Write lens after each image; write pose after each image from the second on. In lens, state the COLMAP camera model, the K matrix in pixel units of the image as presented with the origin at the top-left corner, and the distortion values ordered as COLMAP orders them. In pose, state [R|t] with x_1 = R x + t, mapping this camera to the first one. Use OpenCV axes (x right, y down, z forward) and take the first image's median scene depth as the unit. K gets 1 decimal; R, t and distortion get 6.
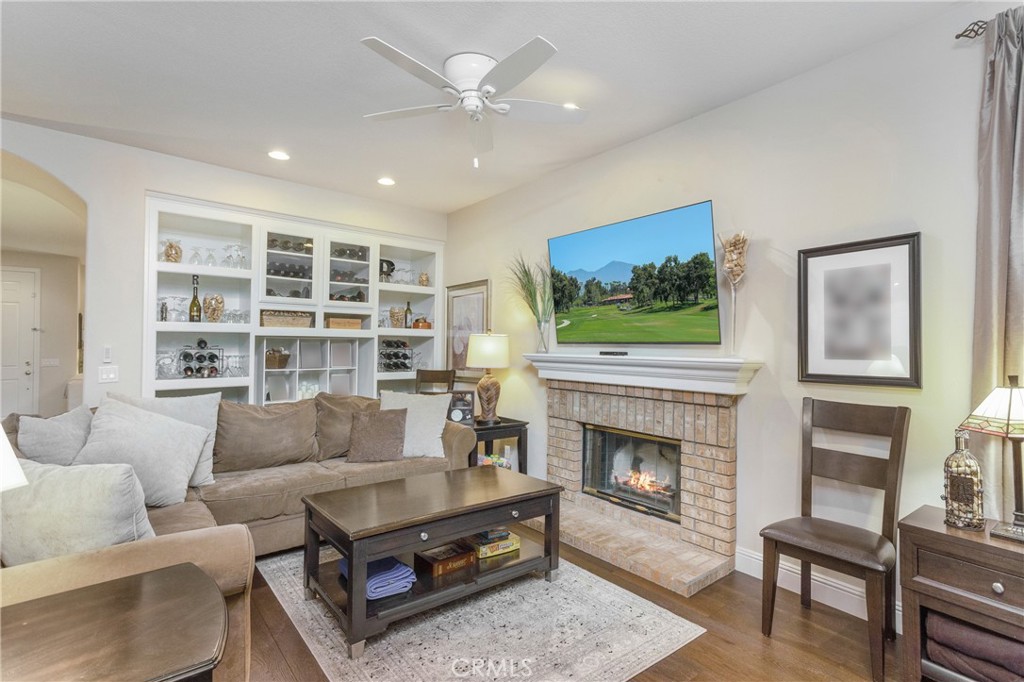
lens RADIAL K [[489.4, 0, 507.2], [0, 489.4, 347.2], [0, 0, 1]] dist [0.023606, -0.000119]
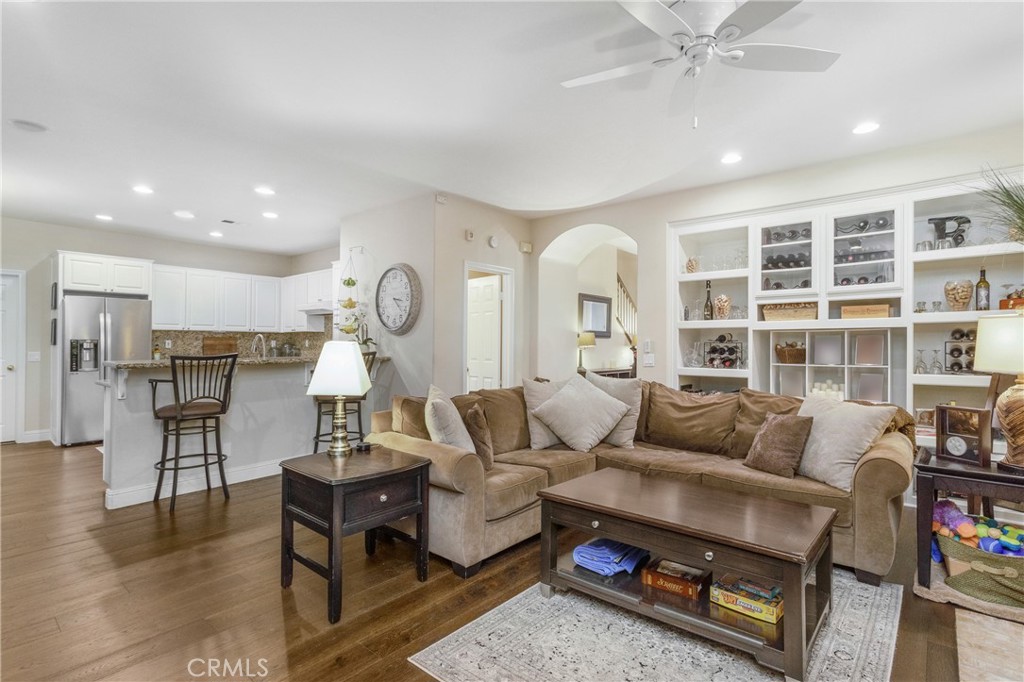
lens RADIAL K [[486.6, 0, 517.1], [0, 486.6, 338.3], [0, 0, 1]] dist [-0.023621, -0.000518]
pose [[0.191148, -0.023379, -0.981283, 0.387637], [0.004405, 0.999727, -0.022960, 0.013649], [0.981551, 0.000066, 0.191199, 0.320621]]
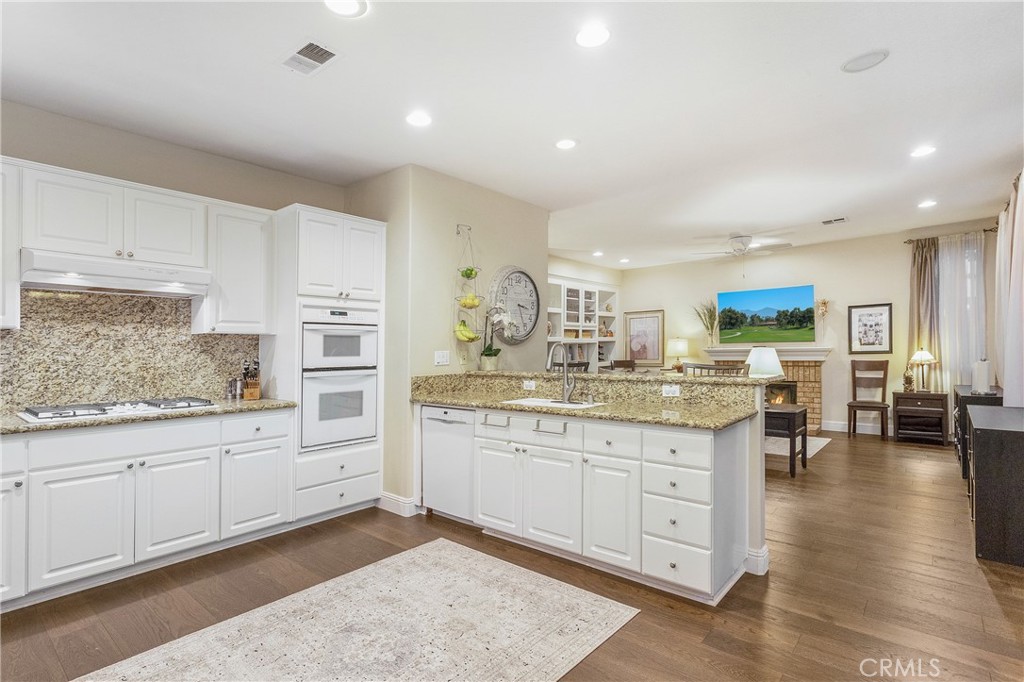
lens RADIAL K [[498.2, 0, 515.3], [0, 498.2, 334.3], [0, 0, 1]] dist [0.006009, 0.000745]
pose [[0.980707, -0.023149, 0.194109, -1.058776], [0.028027, 0.999356, -0.022422, -0.019631], [-0.193465, 0.027429, 0.980724, -0.826733]]
